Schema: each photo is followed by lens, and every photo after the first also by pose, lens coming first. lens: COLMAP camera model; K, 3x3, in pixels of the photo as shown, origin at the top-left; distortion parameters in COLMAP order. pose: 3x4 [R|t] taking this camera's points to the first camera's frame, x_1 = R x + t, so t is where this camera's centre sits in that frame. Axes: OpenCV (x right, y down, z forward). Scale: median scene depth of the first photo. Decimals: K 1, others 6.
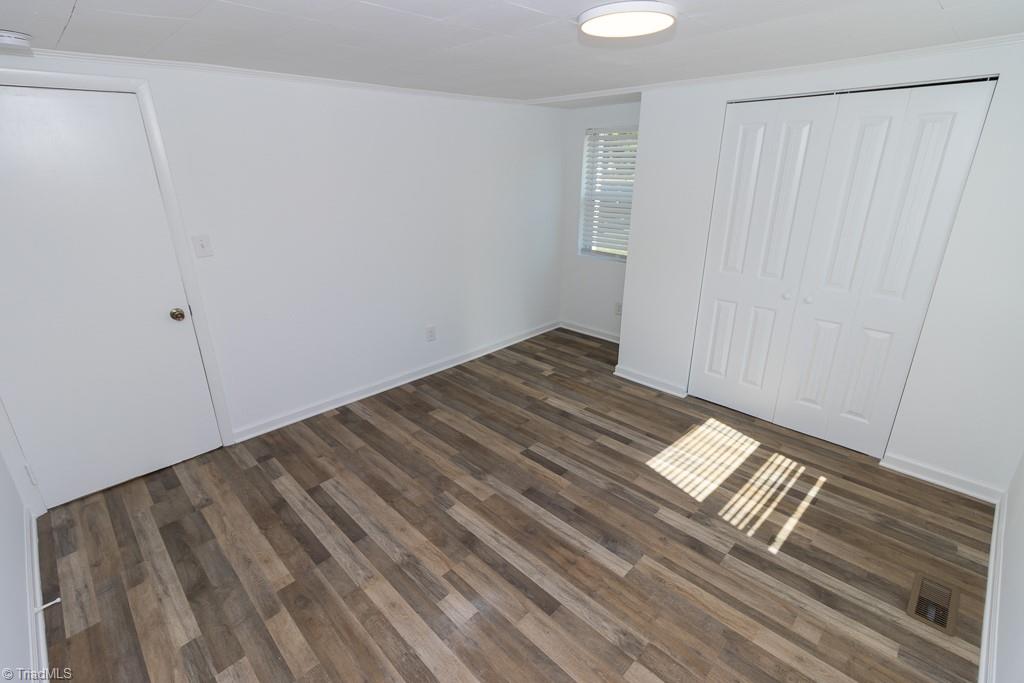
lens RADIAL K [[473.9, 0, 510.9], [0, 473.9, 329.7], [0, 0, 1]] dist [0.001245, 0.000361]
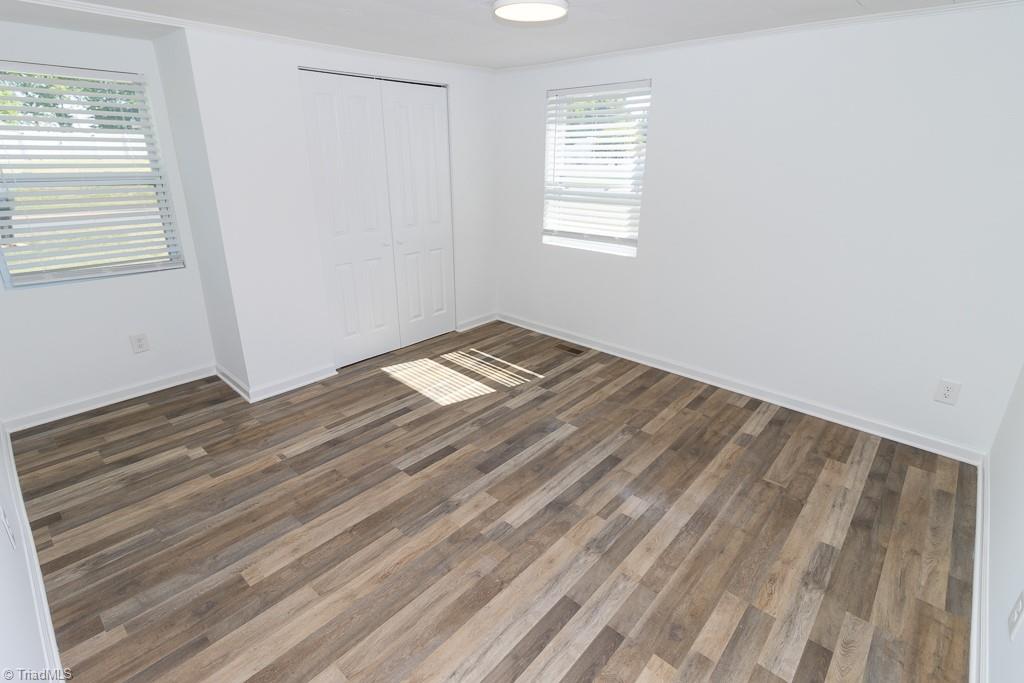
lens RADIAL K [[499.9, 0, 515.2], [0, 499.9, 322.0], [0, 0, 1]] dist [0.000101, -0.000024]
pose [[-0.054072, -0.316183, 0.947156, -0.807876], [0.324902, 0.891357, 0.316105, -0.213000], [-0.944201, 0.324825, 0.054531, 0.775465]]
